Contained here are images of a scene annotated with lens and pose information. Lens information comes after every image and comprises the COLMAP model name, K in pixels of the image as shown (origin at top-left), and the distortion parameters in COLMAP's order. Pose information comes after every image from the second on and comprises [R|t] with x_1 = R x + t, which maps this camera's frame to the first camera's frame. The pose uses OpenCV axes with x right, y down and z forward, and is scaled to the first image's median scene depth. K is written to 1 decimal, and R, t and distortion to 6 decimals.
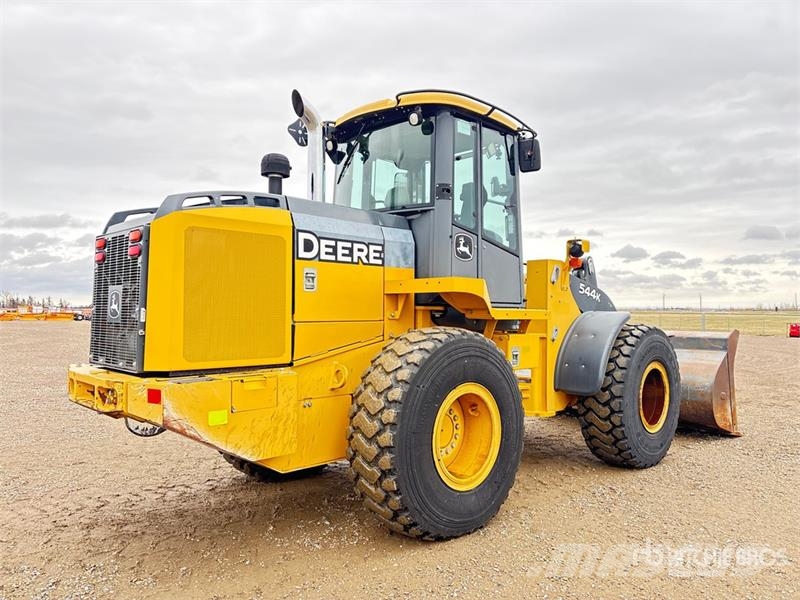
lens RADIAL K [[609.0, 0, 404.7], [0, 609.0, 298.5], [0, 0, 1]] dist [0.016991, -0.000780]
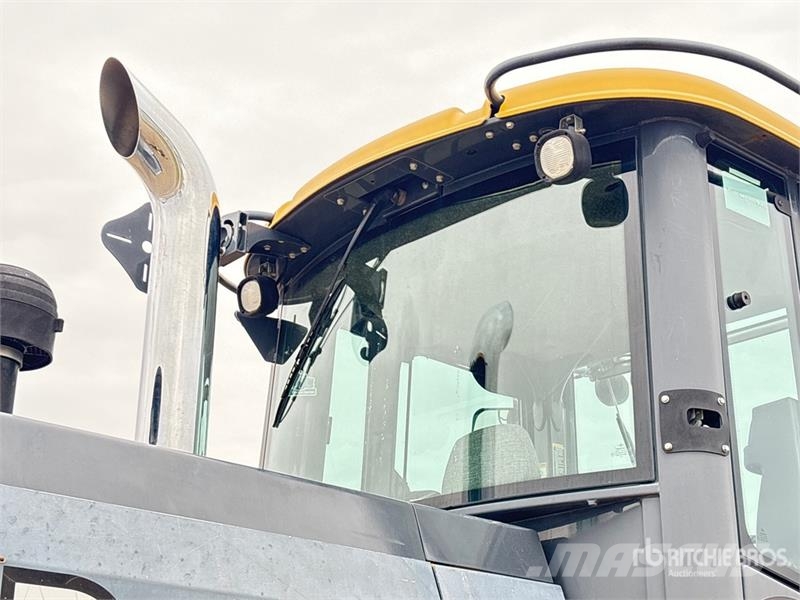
lens RADIAL K [[1459.1, 0, 400.3], [0, 1459.1, 300.5], [0, 0, 1]] dist [0.045362, 0.068379]
pose [[0.998588, -0.007633, -0.052568, -0.018540], [-0.009537, 0.947783, -0.318773, -0.034973], [0.052256, 0.318825, 0.946372, 0.410373]]
